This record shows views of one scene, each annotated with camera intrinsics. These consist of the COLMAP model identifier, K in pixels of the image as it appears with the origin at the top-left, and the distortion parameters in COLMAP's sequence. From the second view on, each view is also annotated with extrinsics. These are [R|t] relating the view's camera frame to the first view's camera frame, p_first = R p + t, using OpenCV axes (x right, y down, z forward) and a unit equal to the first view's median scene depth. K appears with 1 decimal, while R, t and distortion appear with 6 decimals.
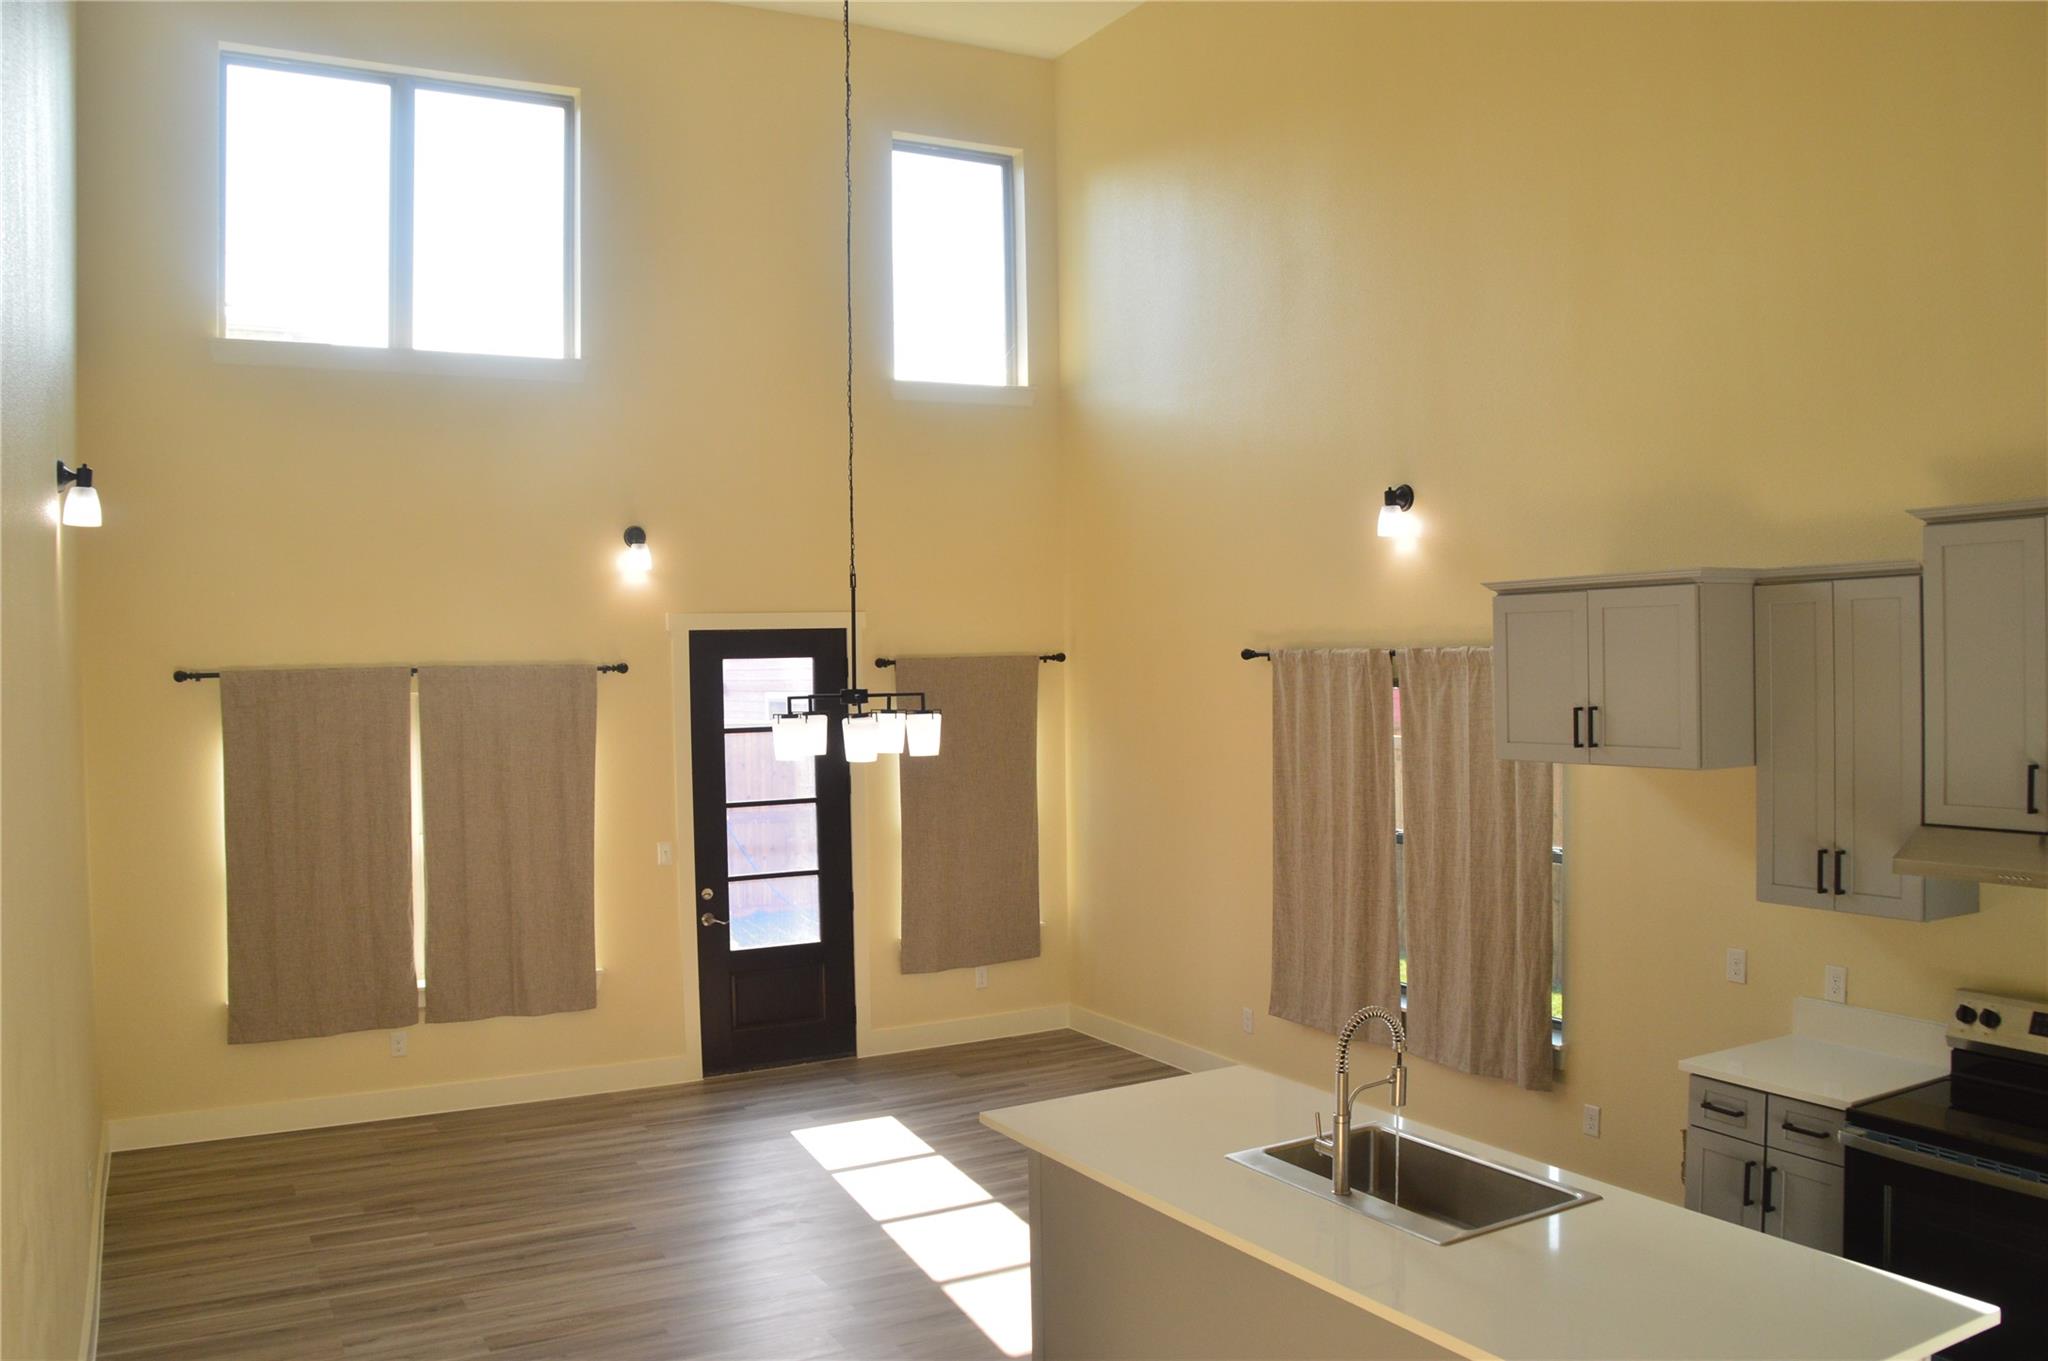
lens RADIAL K [[1633.7, 0, 1017.1], [0, 1633.7, 686.0], [0, 0, 1]] dist [-0.131136, 0.052455]
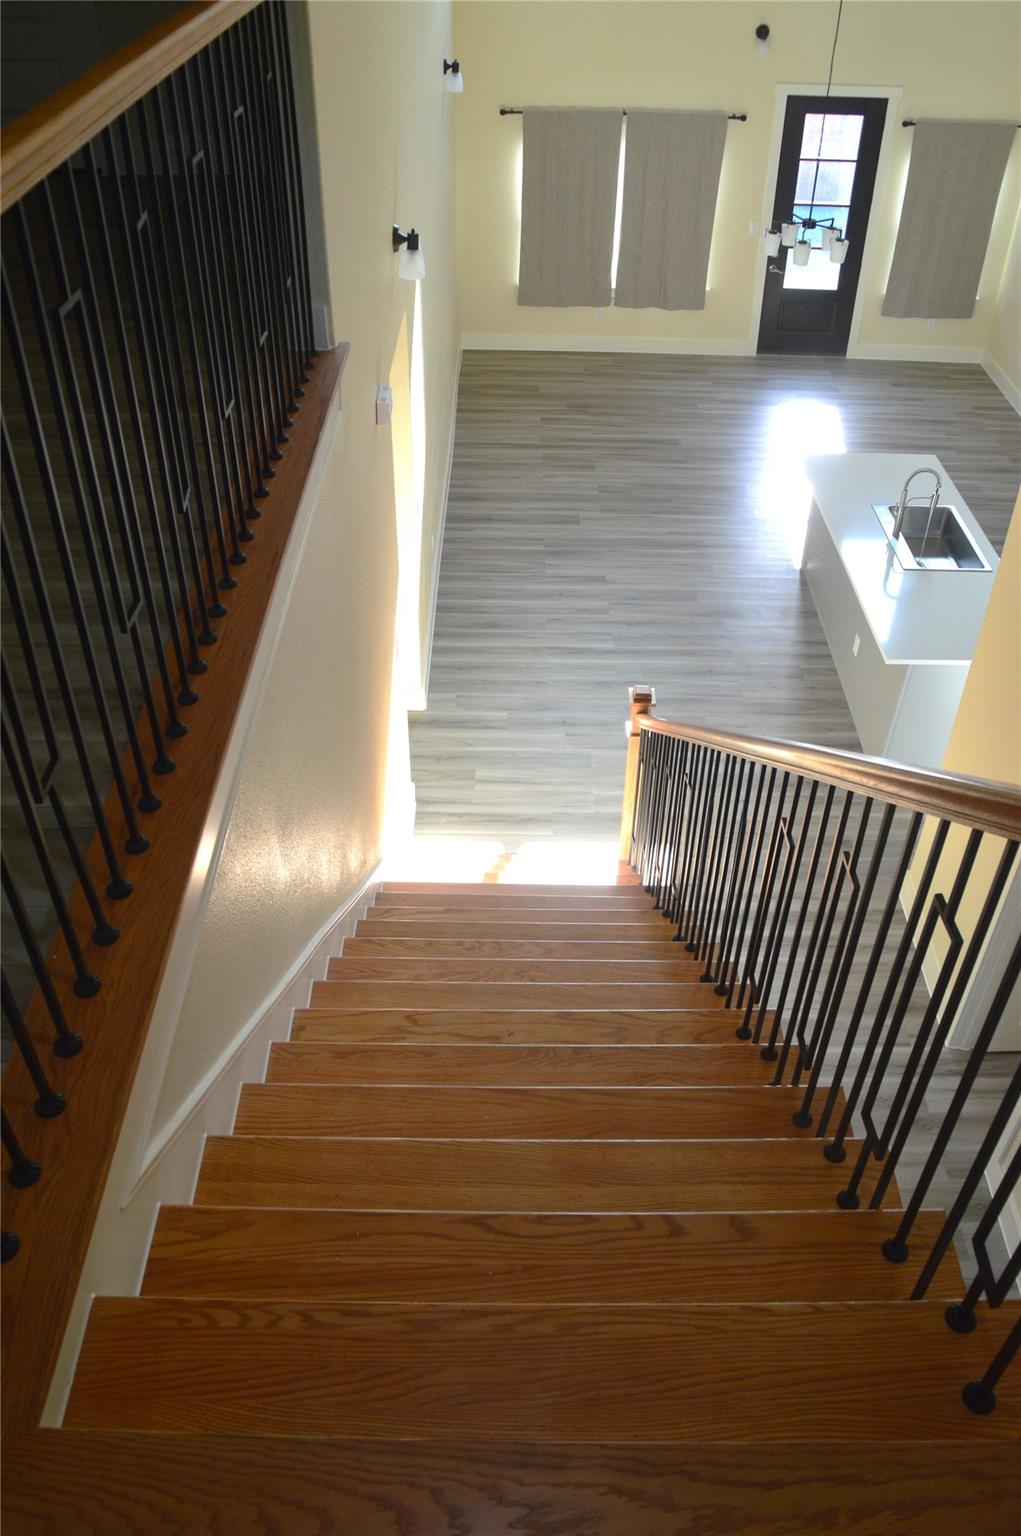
lens RADIAL K [[1225.3, 0, 508.6], [0, 1225.3, 766.5], [0, 0, 1]] dist [-0.131136, 0.052455]
pose [[0.871674, 0.331693, -0.360783, 0.223132], [-0.033236, 0.774477, 0.631728, -0.266028], [0.488958, -0.538670, 0.686116, -0.352945]]
